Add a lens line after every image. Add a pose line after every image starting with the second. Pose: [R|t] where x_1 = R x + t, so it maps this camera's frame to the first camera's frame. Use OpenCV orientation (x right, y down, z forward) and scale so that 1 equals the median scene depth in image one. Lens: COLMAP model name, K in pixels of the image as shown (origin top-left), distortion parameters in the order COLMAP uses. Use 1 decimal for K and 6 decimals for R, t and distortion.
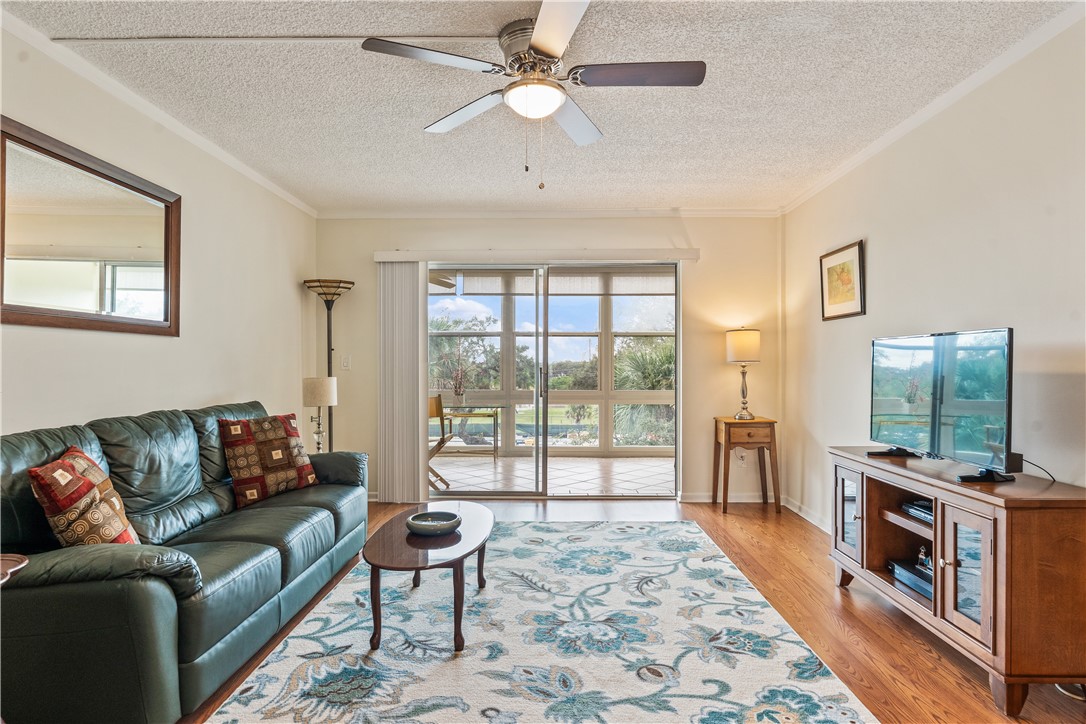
lens RADIAL K [[592.6, 0, 561.9], [0, 592.6, 368.3], [0, 0, 1]] dist [-0.000914, -0.001309]
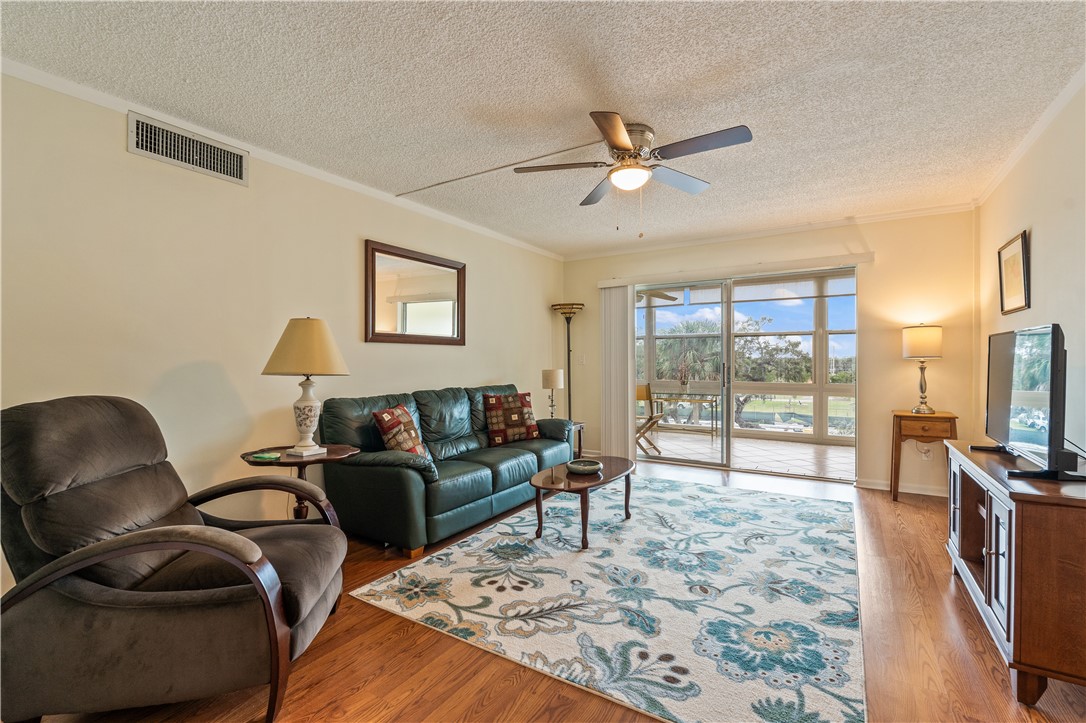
lens RADIAL K [[486.0, 0, 551.2], [0, 486.0, 370.2], [0, 0, 1]] dist [-0.003302, -0.000088]
pose [[0.855955, 0.007347, -0.516998, 0.307406], [0.000359, 0.999890, 0.014802, -0.002602], [0.517050, -0.012855, 0.855858, -0.086480]]
